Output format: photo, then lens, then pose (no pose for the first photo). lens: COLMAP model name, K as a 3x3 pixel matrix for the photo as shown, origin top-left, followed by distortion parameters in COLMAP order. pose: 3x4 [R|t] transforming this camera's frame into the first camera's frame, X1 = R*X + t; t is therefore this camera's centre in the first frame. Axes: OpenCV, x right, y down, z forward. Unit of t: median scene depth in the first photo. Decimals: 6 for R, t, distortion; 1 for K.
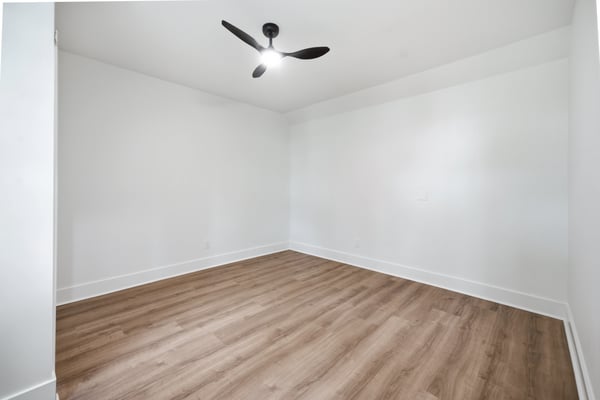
lens RADIAL K [[258.0, 0, 297.0], [0, 258.0, 199.8], [0, 0, 1]] dist [0.000522, 0.000784]
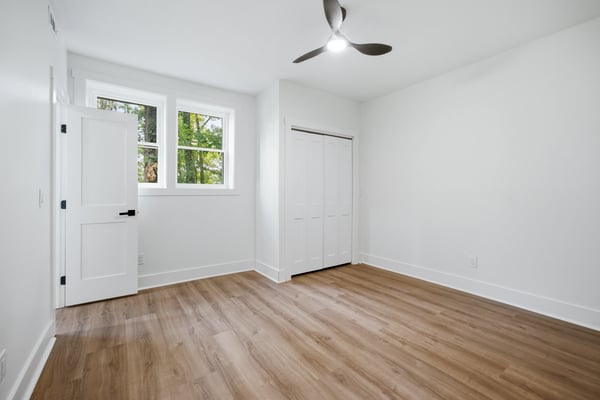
lens RADIAL K [[258.0, 0, 299.4], [0, 258.0, 197.2], [0, 0, 1]] dist [0.000522, 0.000784]
pose [[-0.214543, 0.004222, -0.976705, 0.782494], [-0.045841, 0.998845, 0.014387, -0.015864], [0.975638, 0.047860, -0.214102, 0.968892]]
